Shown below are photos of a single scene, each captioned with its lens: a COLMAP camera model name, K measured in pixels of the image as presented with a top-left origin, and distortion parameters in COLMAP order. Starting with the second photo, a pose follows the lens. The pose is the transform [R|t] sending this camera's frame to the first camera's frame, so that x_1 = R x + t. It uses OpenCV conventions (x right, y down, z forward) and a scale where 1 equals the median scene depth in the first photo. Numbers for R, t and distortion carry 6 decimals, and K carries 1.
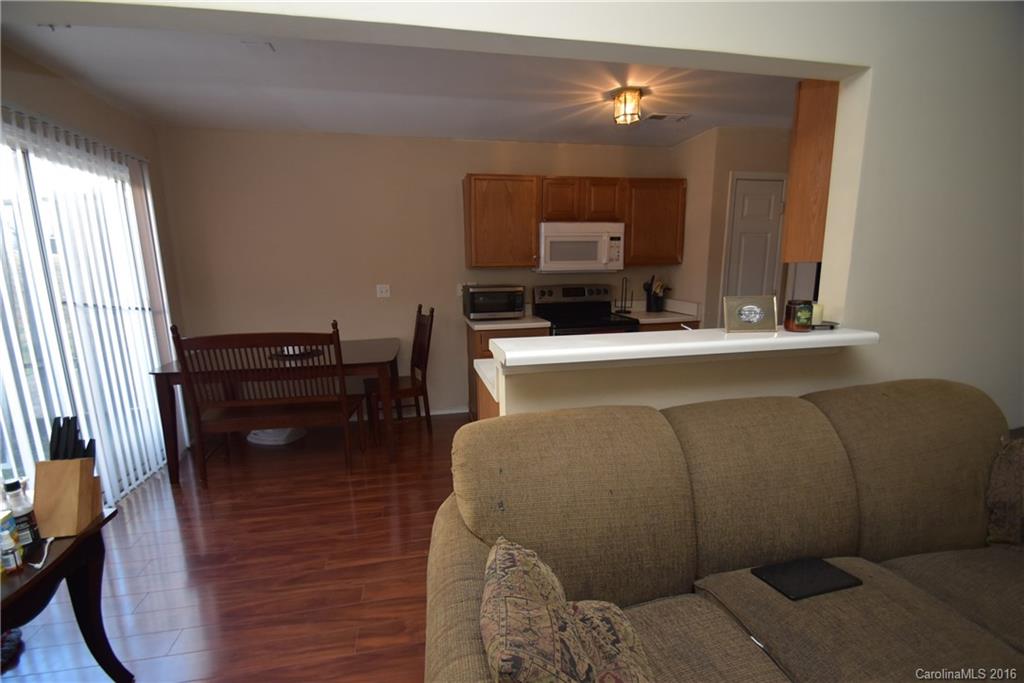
lens RADIAL K [[447.2, 0, 507.7], [0, 447.2, 357.6], [0, 0, 1]] dist [-0.004643, -0.003733]
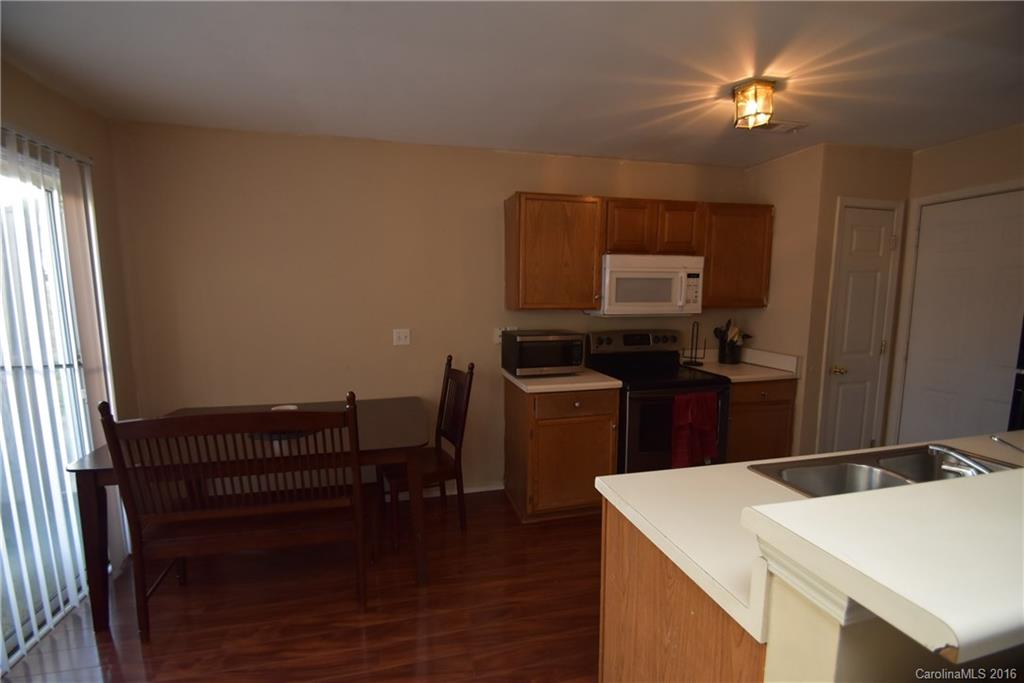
lens RADIAL K [[447.2, 0, 504.6], [0, 447.2, 356.3], [0, 0, 1]] dist [-0.004643, -0.003733]
pose [[0.999542, 0.011234, 0.028104, -0.123025], [-0.009531, 0.998152, -0.060014, -0.071550], [-0.028727, 0.059718, 0.997802, 0.221745]]
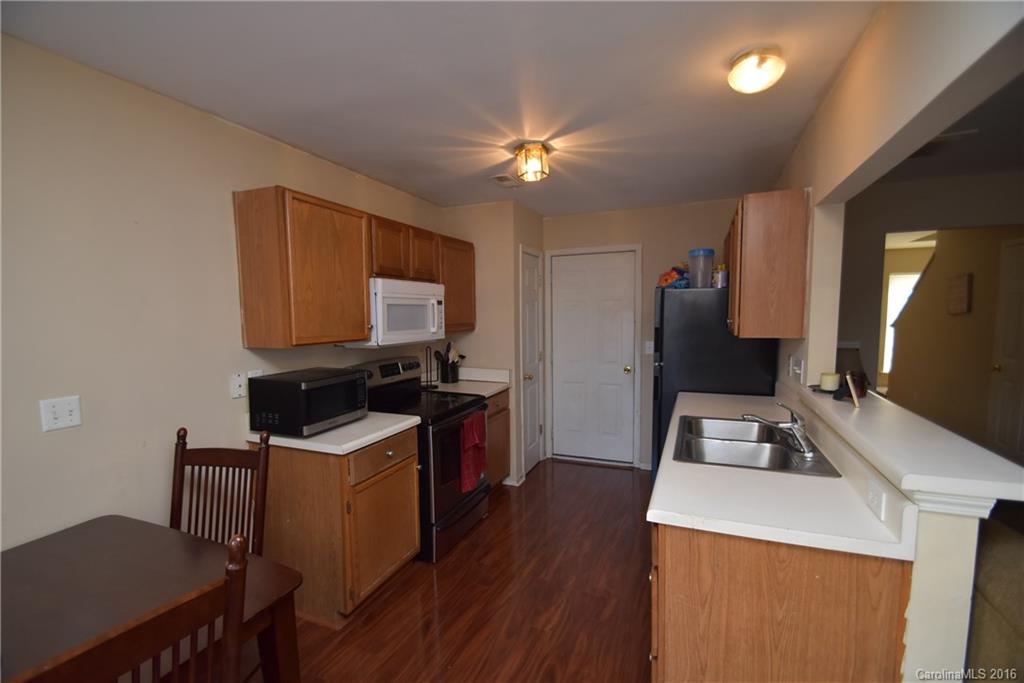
lens RADIAL K [[447.2, 0, 512.3], [0, 447.2, 355.8], [0, 0, 1]] dist [-0.004643, -0.003733]
pose [[0.570929, -0.067311, 0.818236, -0.379085], [0.157768, 0.987054, -0.028885, -0.126116], [-0.805698, 0.145583, 0.574157, 0.437652]]
